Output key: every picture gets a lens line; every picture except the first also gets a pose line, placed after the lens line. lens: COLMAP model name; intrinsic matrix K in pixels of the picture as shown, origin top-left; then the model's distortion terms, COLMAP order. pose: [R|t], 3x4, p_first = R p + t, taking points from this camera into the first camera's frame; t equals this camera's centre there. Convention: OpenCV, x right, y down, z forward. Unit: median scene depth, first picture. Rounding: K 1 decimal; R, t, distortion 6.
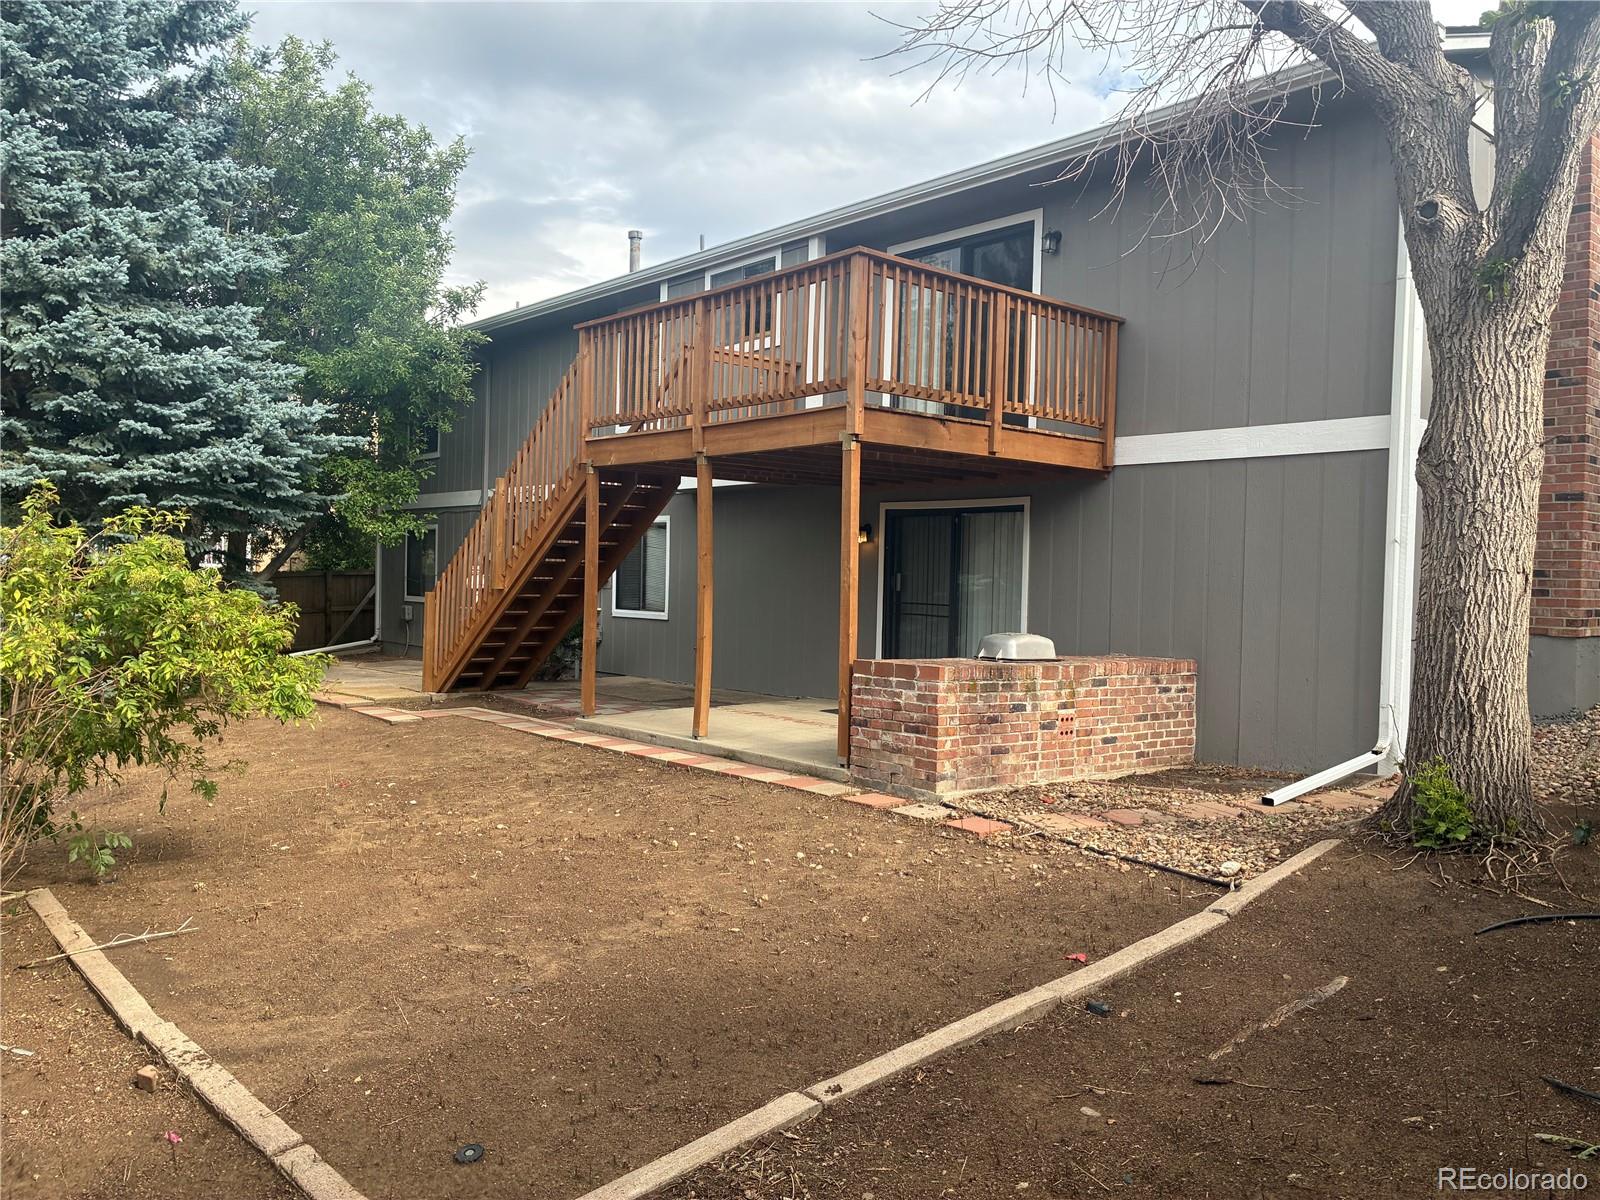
lens RADIAL K [[1226.3, 0, 800.6], [0, 1226.3, 604.4], [0, 0, 1]] dist [-0.015534, -0.007613]
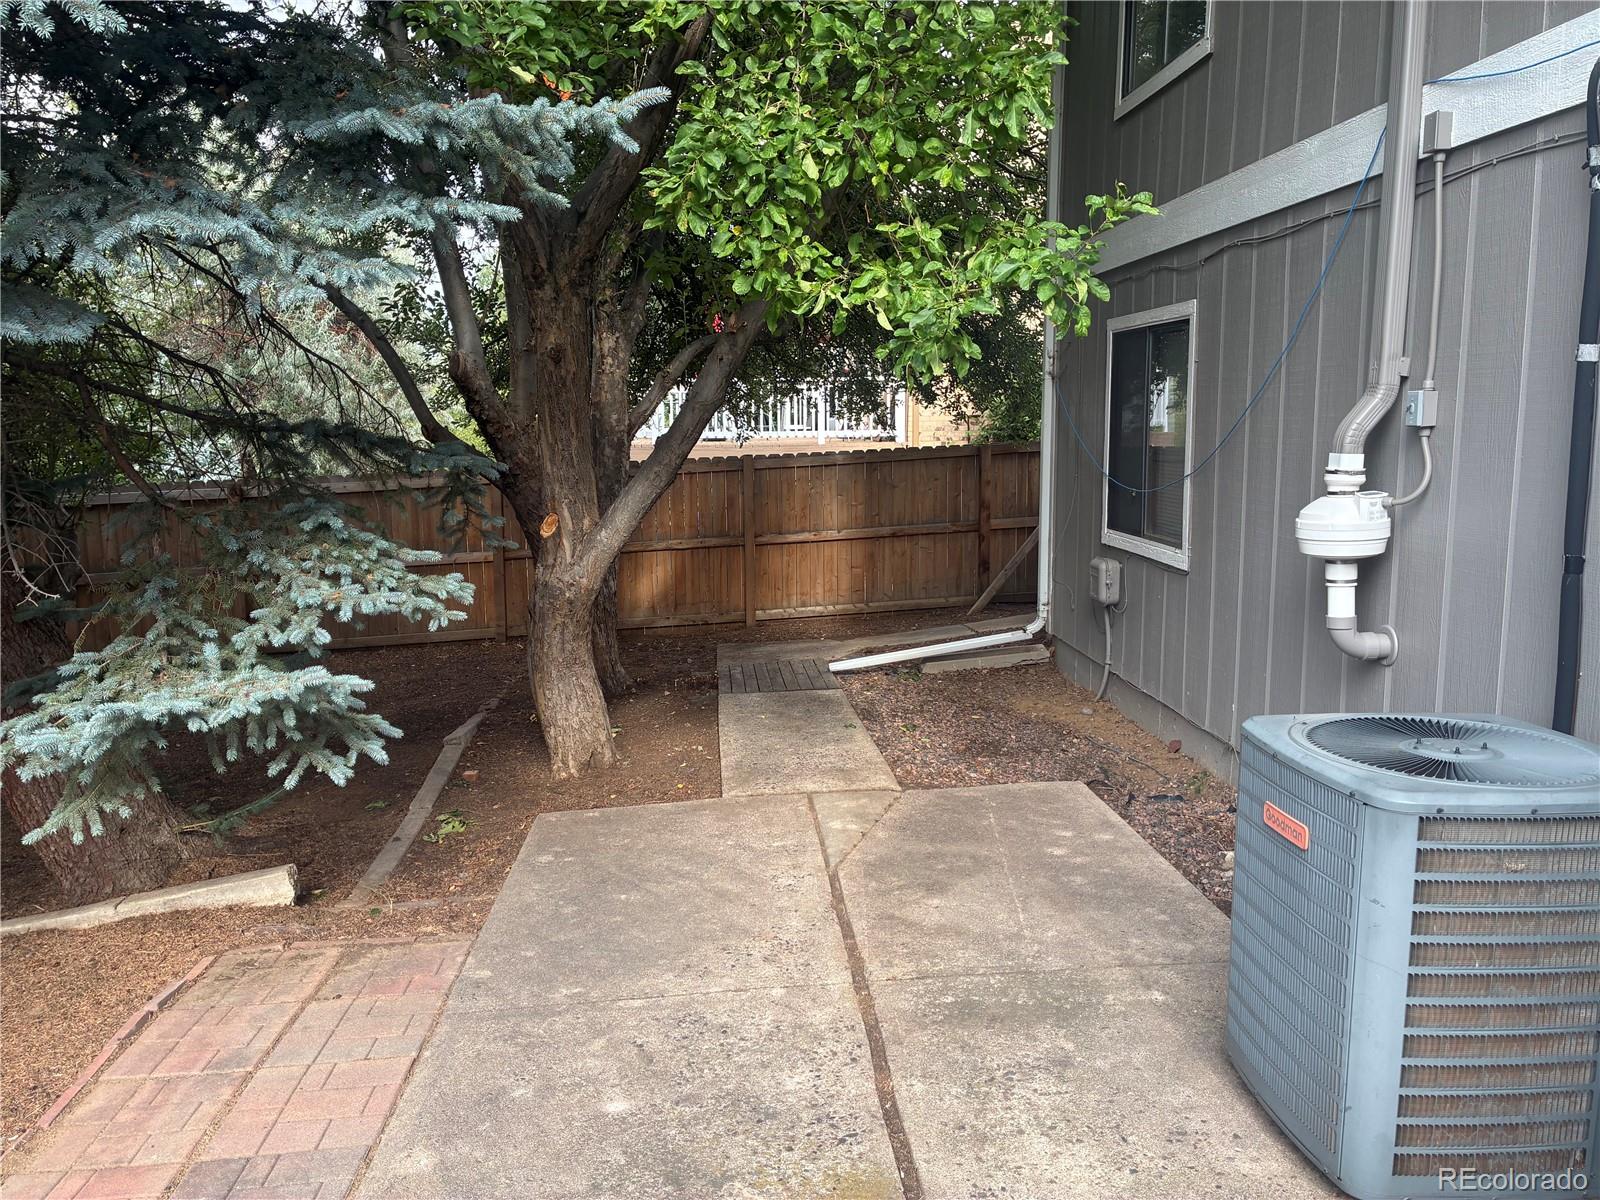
lens RADIAL K [[1226.3, 0, 799.7], [0, 1226.3, 598.5], [0, 0, 1]] dist [-0.015534, -0.007613]
pose [[0.808452, 0.063025, -0.585178, -0.169611], [0.004753, 0.993519, 0.113570, -0.024320], [0.588543, -0.094598, 0.802912, 0.601920]]
